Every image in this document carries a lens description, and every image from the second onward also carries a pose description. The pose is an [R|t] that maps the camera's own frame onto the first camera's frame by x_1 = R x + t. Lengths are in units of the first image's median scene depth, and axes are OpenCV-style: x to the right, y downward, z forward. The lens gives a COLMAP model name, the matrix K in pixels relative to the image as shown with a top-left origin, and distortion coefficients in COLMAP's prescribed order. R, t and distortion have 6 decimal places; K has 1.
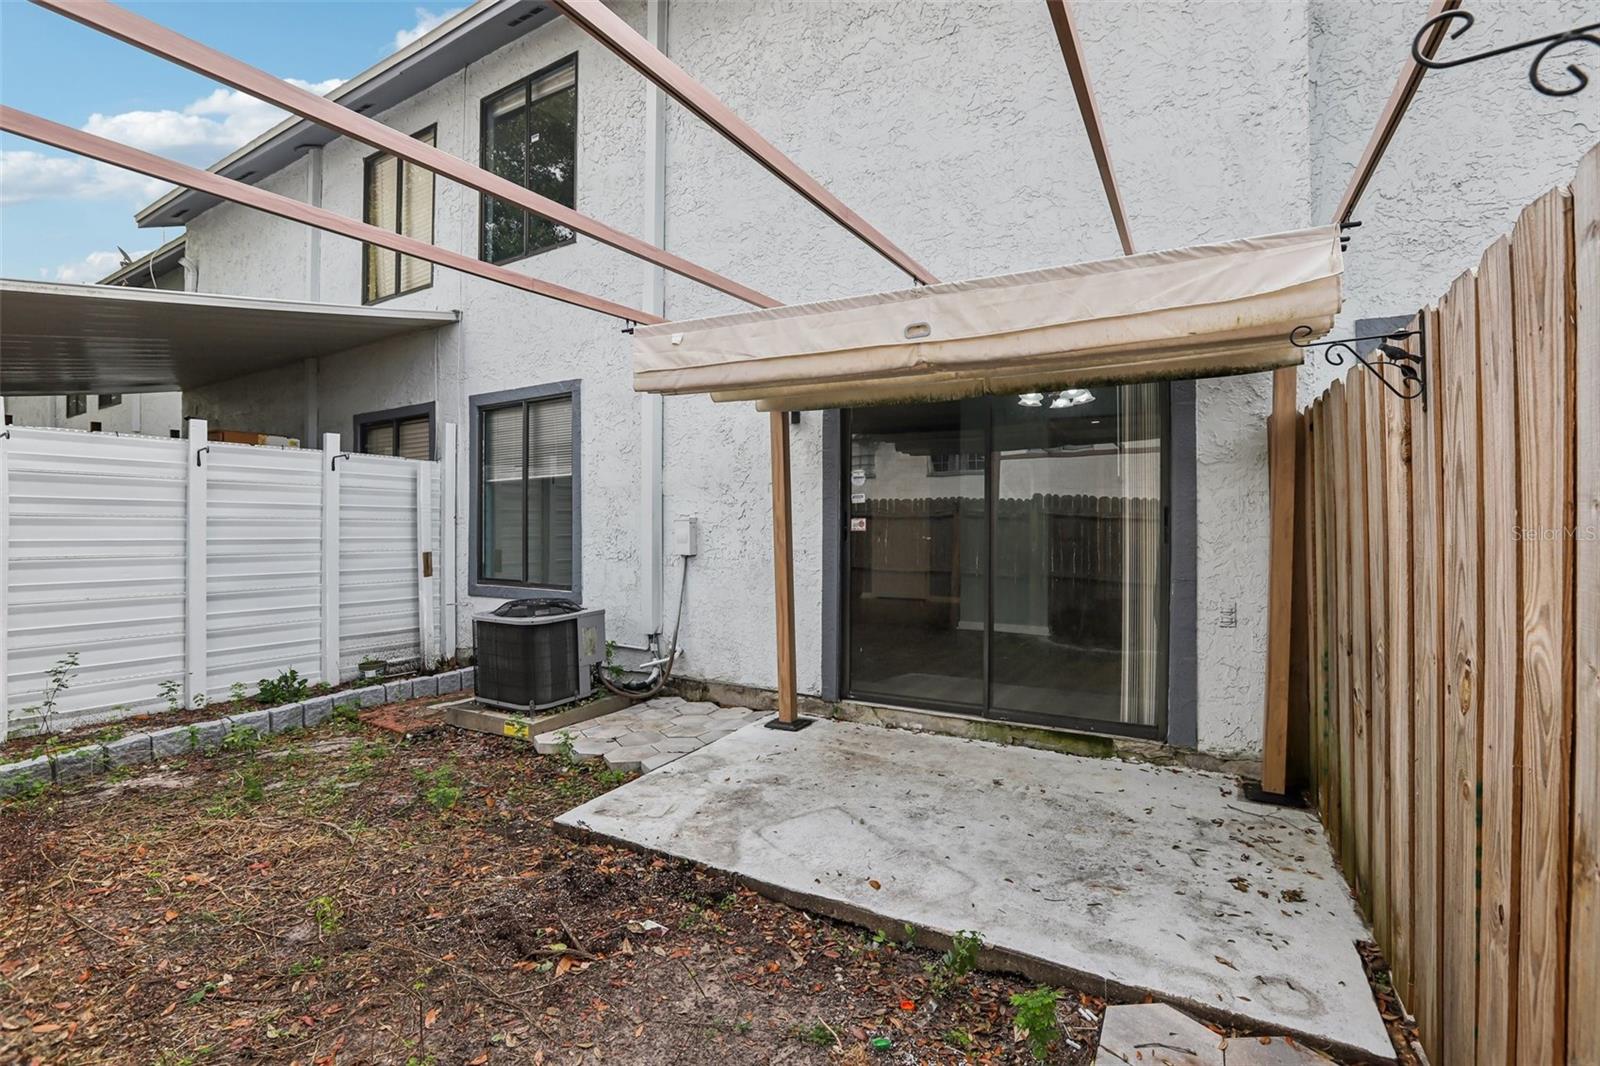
lens RADIAL K [[730.4, 0, 797.4], [0, 730.4, 533.6], [0, 0, 1]] dist [-0.042983, 0.012080]
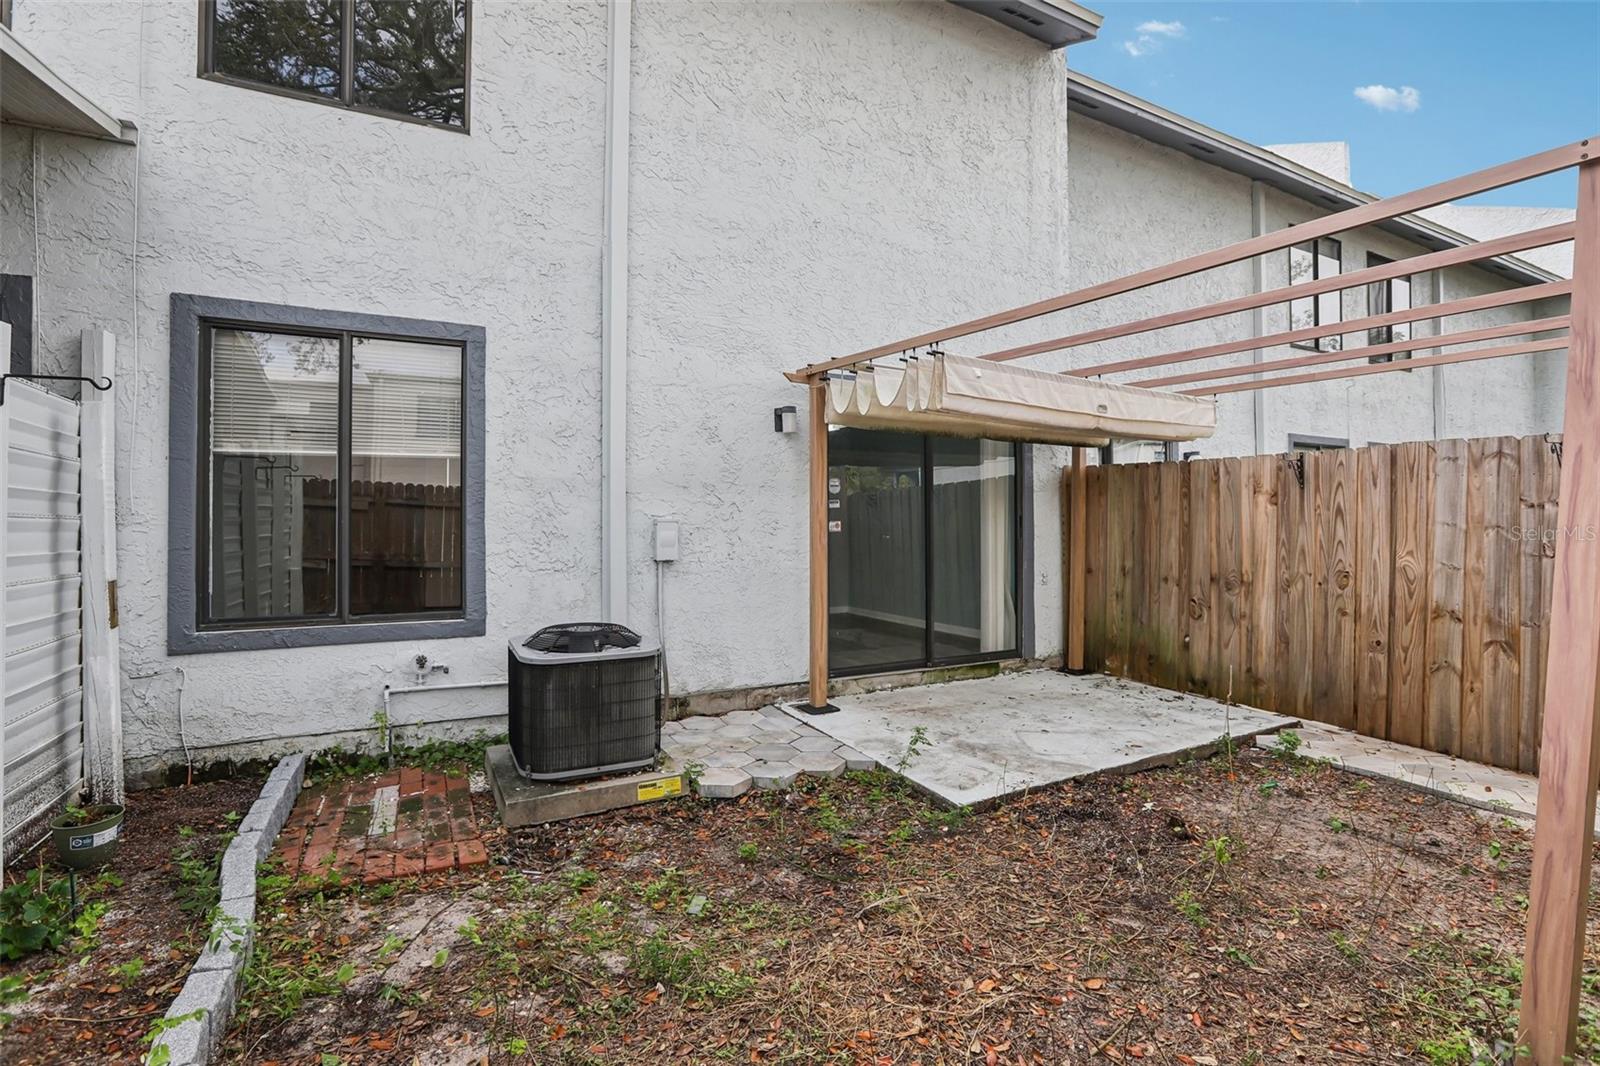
lens RADIAL K [[730.4, 0, 808.3], [0, 730.4, 527.5], [0, 0, 1]] dist [-0.042983, 0.012080]
pose [[0.520867, -0.003001, 0.853632, -0.982325], [0.007903, 0.999968, -0.001307, -0.009905], [-0.853601, 0.007427, 0.520874, 0.454221]]
